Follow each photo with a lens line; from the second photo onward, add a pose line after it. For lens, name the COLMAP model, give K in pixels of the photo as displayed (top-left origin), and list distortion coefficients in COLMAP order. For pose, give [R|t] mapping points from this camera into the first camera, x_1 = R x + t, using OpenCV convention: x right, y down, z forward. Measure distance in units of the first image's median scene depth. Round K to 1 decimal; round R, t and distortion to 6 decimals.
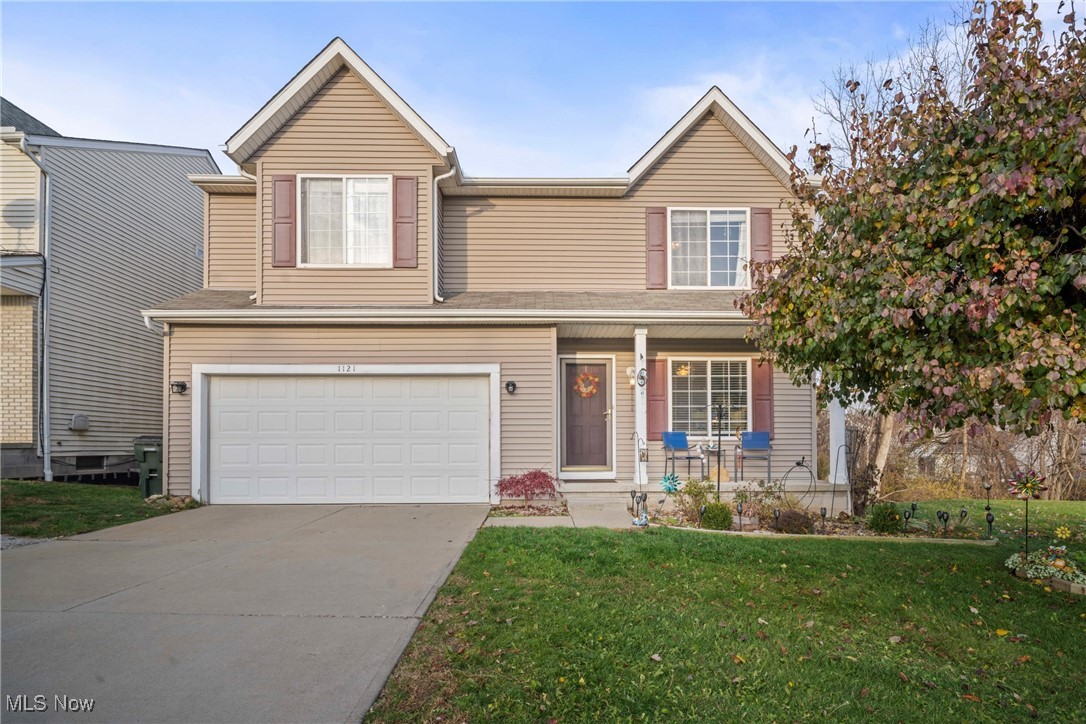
lens RADIAL K [[511.8, 0, 553.9], [0, 511.8, 425.5], [0, 0, 1]] dist [-0.005232, -0.000693]
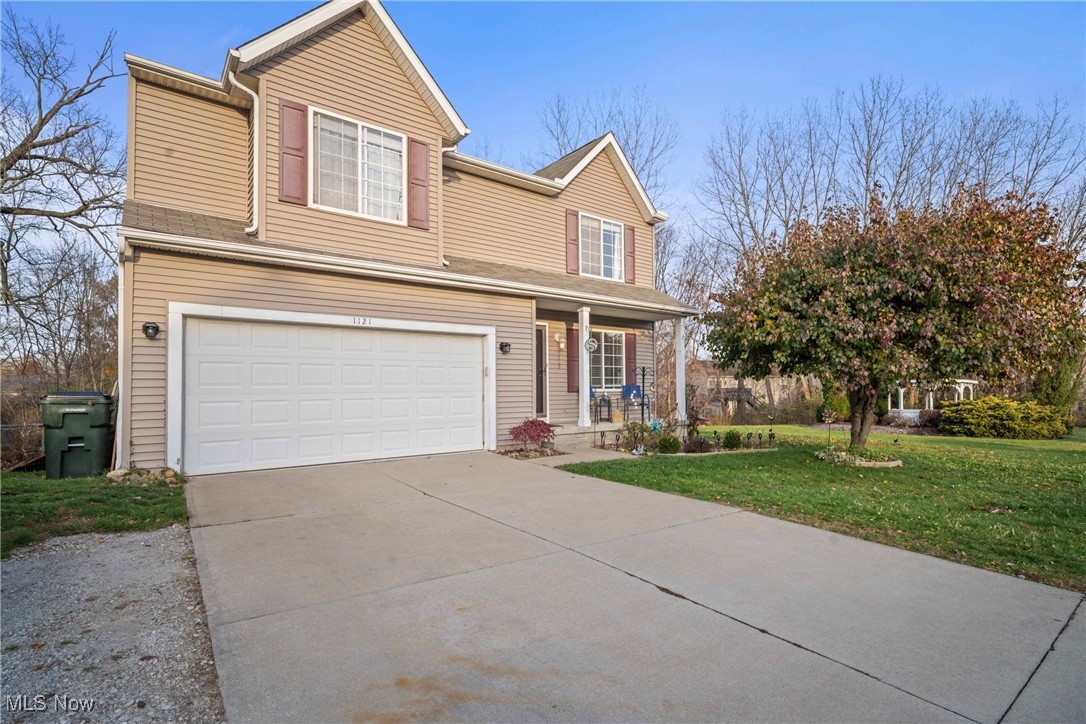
lens RADIAL K [[511.8, 0, 542.6], [0, 511.8, 369.8], [0, 0, 1]] dist [-0.005232, -0.000693]
pose [[0.806722, 0.016781, 0.590693, -0.678579], [-0.009406, 0.999835, -0.015558, -0.006684], [-0.590857, 0.006995, 0.806746, 0.014004]]
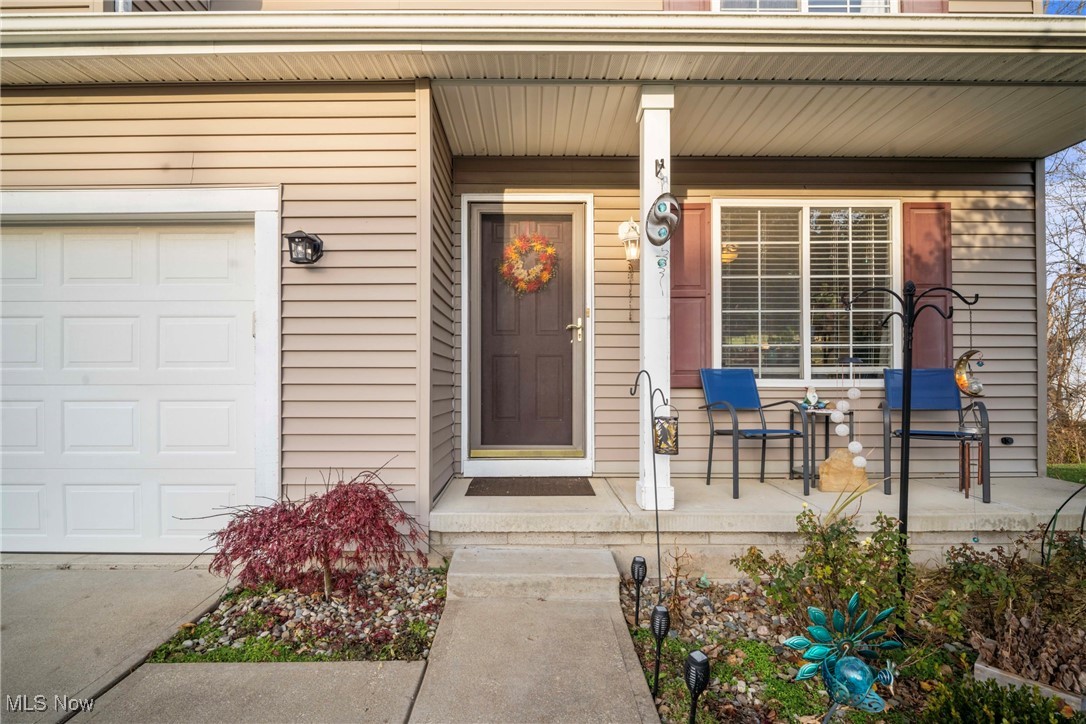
lens RADIAL K [[511.8, 0, 541.0], [0, 511.8, 363.6], [0, 0, 1]] dist [-0.005232, -0.000693]
pose [[0.999948, 0.001474, -0.010138, 0.087815], [-0.001379, 0.999955, 0.009341, 0.004446], [0.010151, -0.009326, 0.999905, 0.612540]]
